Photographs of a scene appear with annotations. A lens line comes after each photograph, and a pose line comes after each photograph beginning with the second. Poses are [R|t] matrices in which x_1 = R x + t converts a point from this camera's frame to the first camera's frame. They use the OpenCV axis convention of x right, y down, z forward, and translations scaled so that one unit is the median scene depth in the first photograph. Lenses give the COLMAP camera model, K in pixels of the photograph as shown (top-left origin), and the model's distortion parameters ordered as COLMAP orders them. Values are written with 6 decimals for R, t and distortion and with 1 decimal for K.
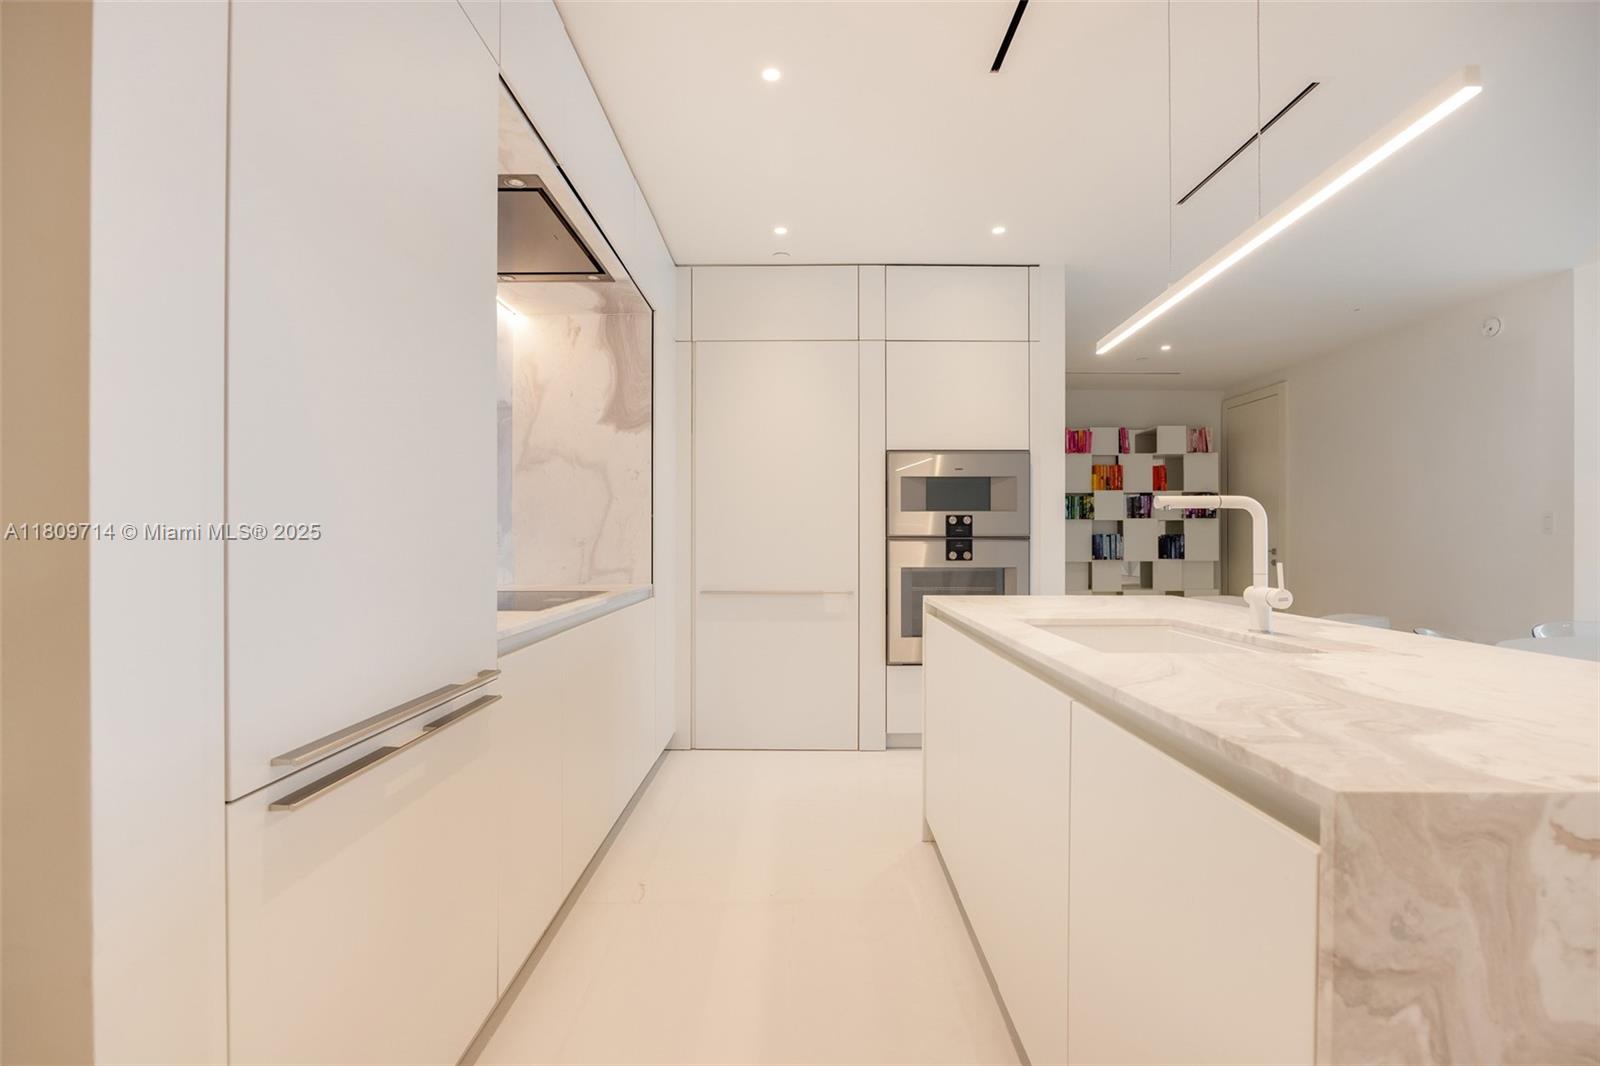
lens RADIAL K [[762.0, 0, 805.4], [0, 762.0, 542.1], [0, 0, 1]] dist [-0.001268, 0.000083]
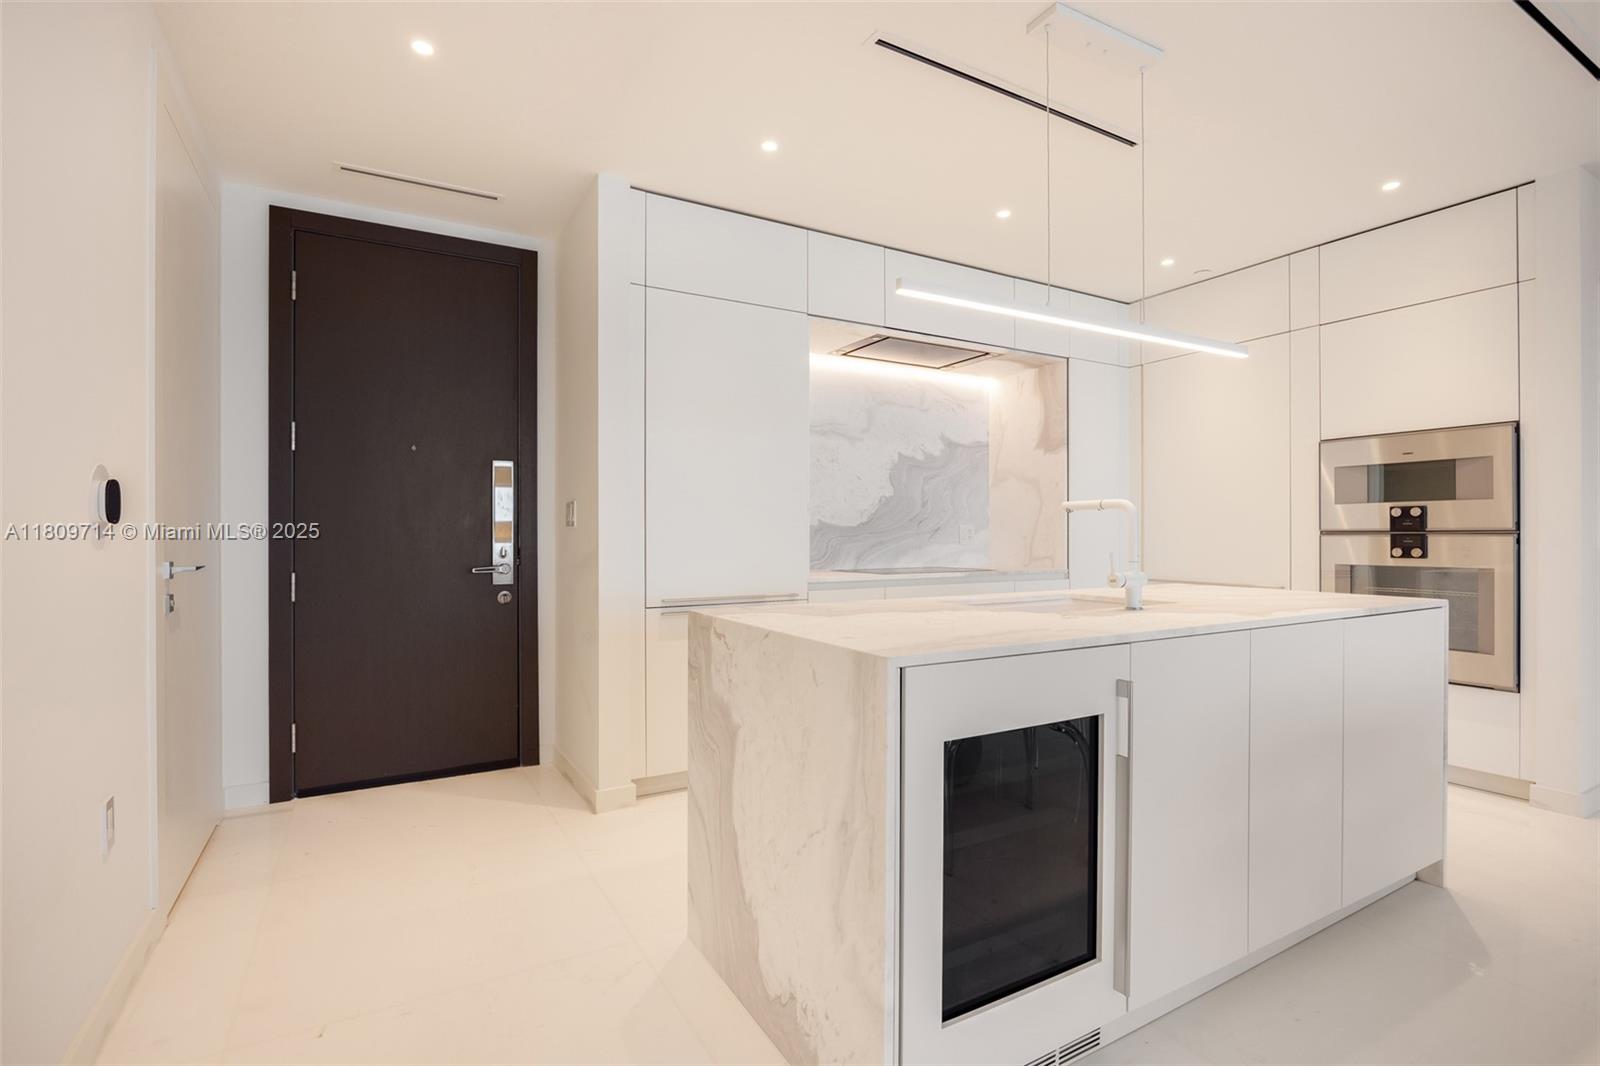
lens RADIAL K [[762.0, 0, 803.5], [0, 762.0, 536.4], [0, 0, 1]] dist [-0.001268, 0.000083]
pose [[0.498413, 0.000964, -0.866939, 0.606188], [-0.003244, 0.999994, -0.000753, 0.002041], [0.866933, 0.003187, 0.498414, -0.031443]]
